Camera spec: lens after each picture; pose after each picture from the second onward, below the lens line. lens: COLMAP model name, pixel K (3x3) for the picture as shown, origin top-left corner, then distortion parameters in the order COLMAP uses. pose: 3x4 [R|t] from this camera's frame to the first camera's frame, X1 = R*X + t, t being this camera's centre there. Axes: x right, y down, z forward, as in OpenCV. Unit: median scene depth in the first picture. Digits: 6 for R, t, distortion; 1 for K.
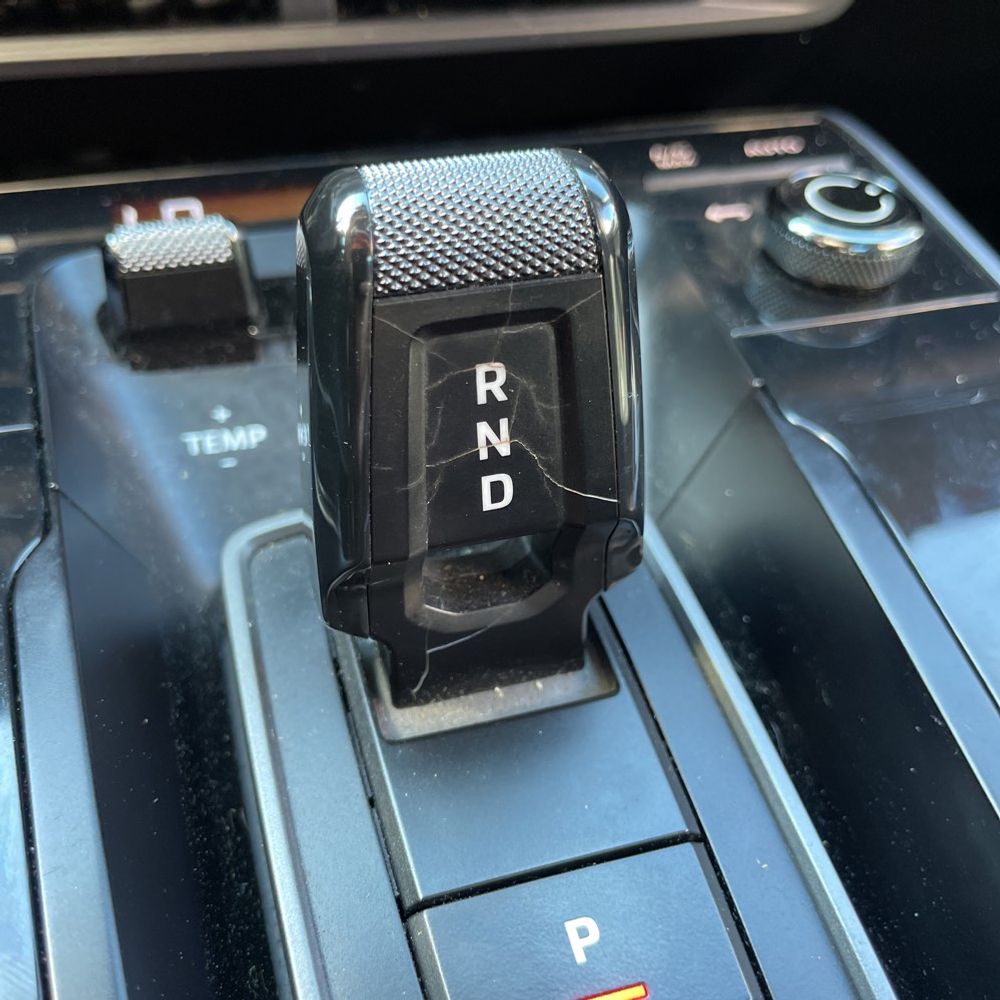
lens RADIAL K [[1017.1, 0, 500.0], [0, 1017.1, 500.0], [0, 0, 1]] dist [-0.002633, -0.011865]
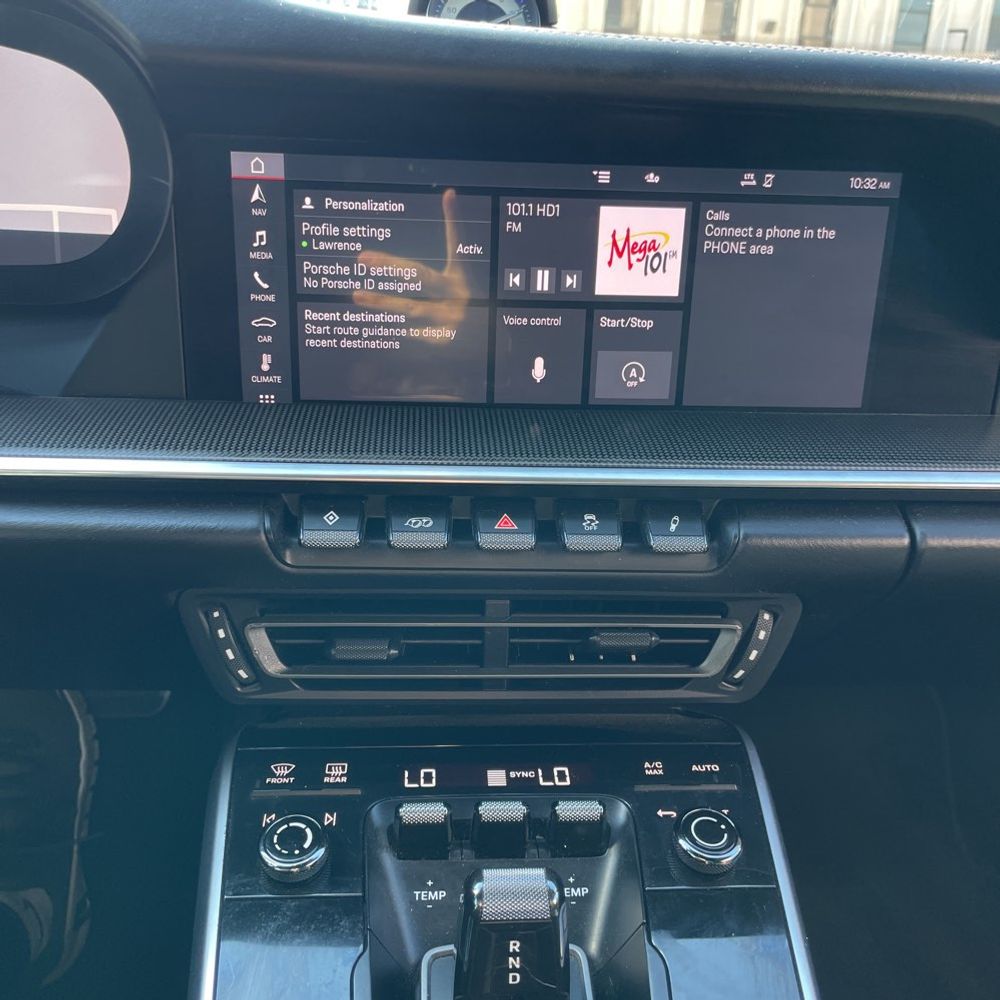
lens RADIAL K [[1017.1, 0, 500.0], [0, 1017.1, 500.0], [0, 0, 1]] dist [-0.002633, -0.011865]
pose [[0.973631, 0.112026, -0.198730, 0.365562], [-0.145630, 0.975745, -0.163443, -0.825732], [0.175600, 0.188074, 0.966330, -2.024024]]
